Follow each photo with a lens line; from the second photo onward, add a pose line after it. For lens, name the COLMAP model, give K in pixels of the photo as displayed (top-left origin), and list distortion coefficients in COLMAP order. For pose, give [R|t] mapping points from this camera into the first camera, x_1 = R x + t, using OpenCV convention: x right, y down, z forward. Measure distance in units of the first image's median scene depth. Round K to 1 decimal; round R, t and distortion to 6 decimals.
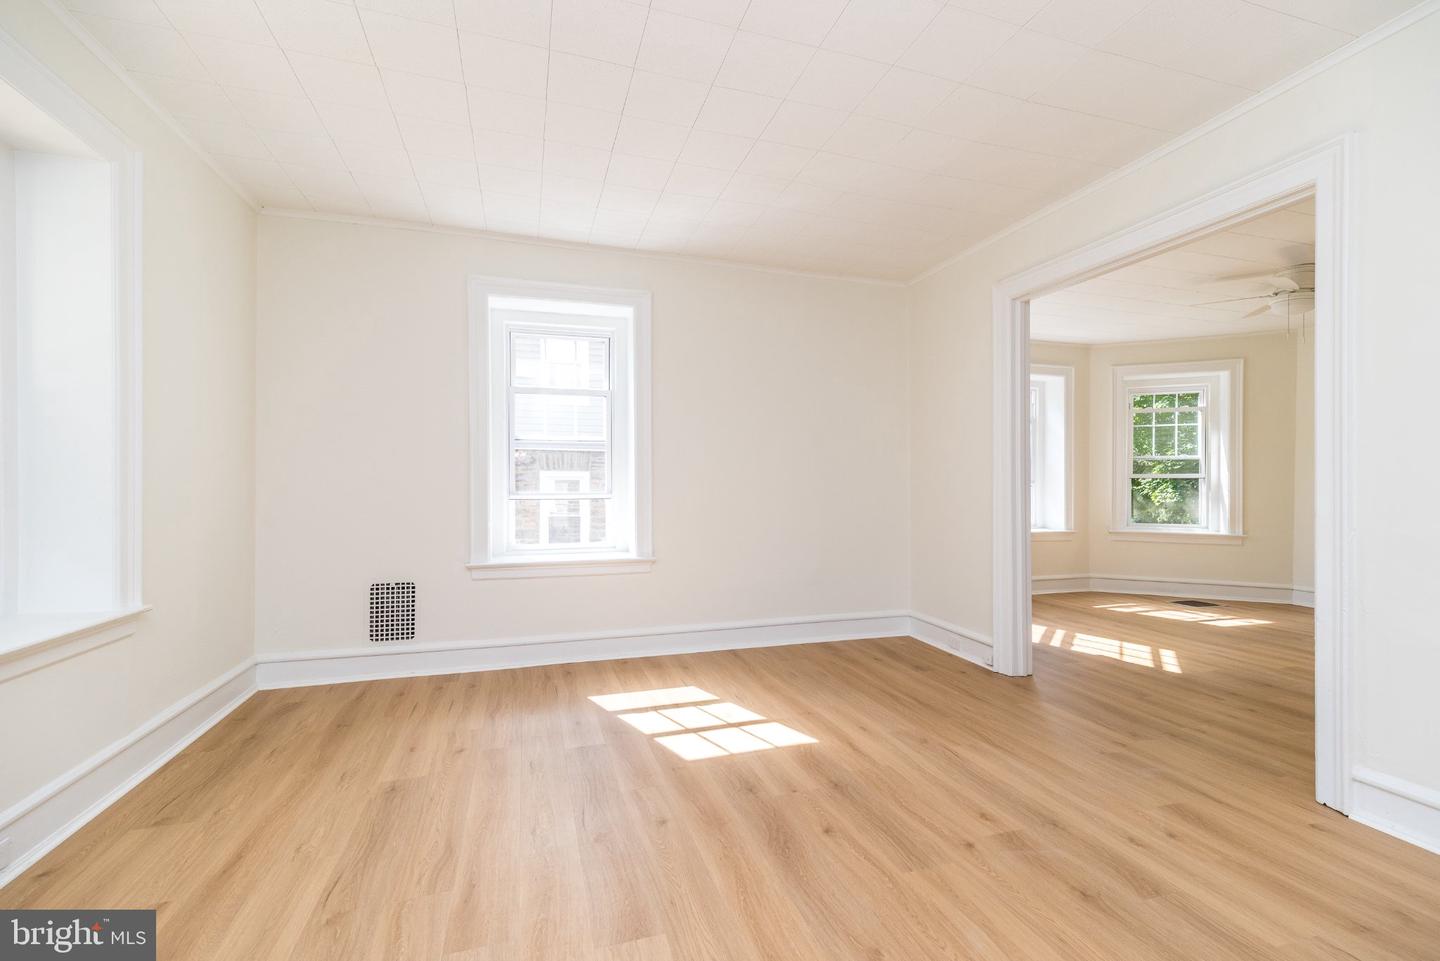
lens RADIAL K [[625.3, 0, 714.6], [0, 625.3, 486.7], [0, 0, 1]] dist [0.003970, -0.000110]
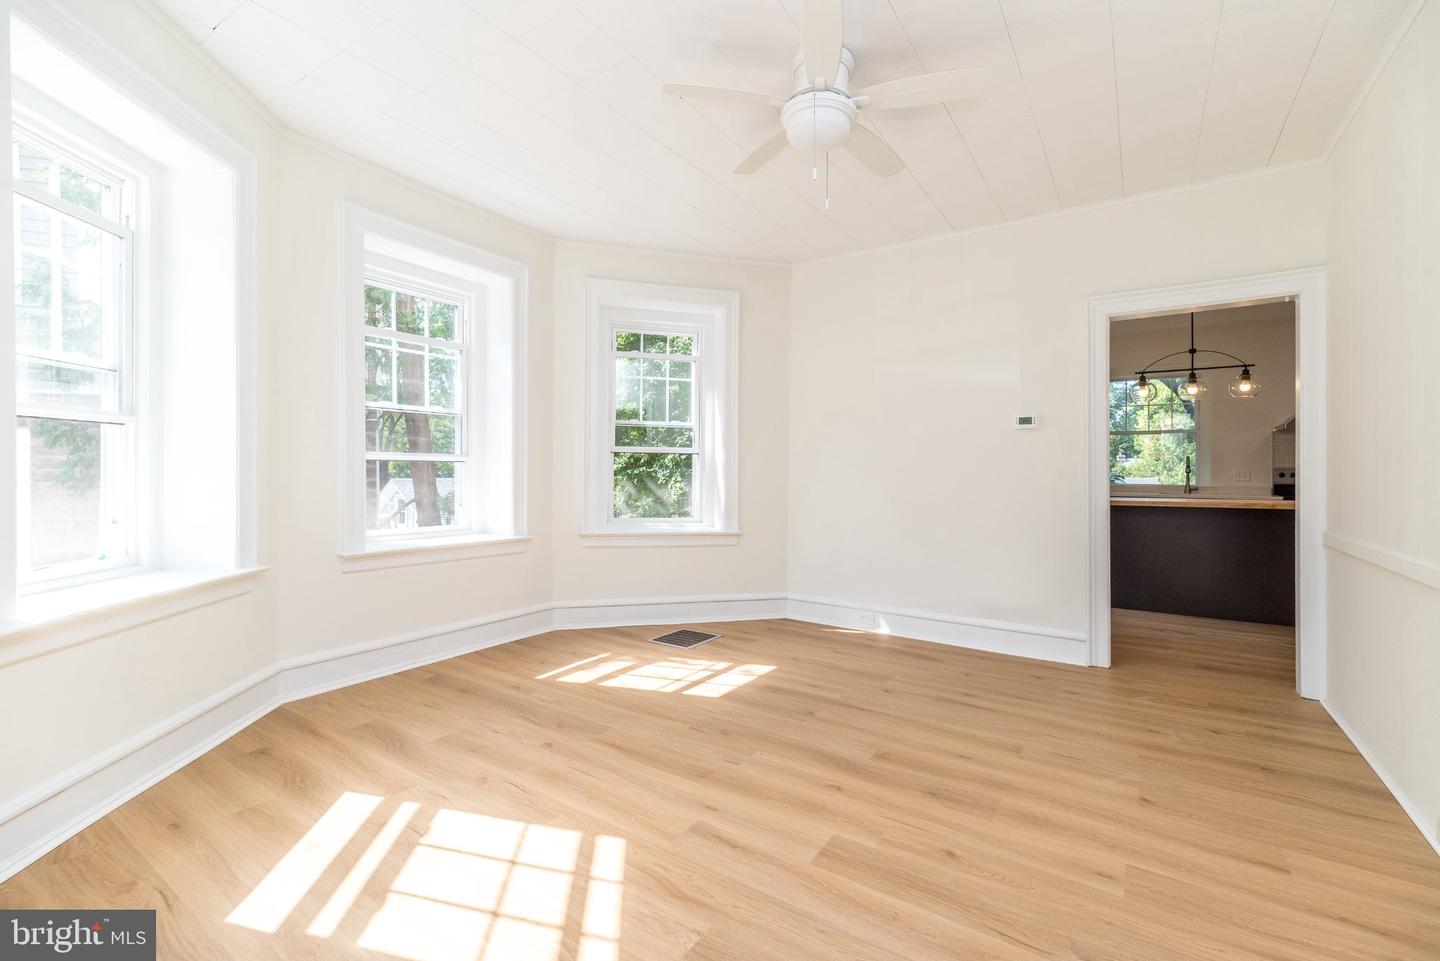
lens RADIAL K [[625.3, 0, 719.2], [0, 625.3, 477.5], [0, 0, 1]] dist [0.003970, -0.000110]
pose [[0.778748, 0.001294, 0.627335, 0.340670], [-0.005158, 0.999977, 0.004340, 0.010340], [-0.627316, -0.006616, 0.778737, 0.413689]]
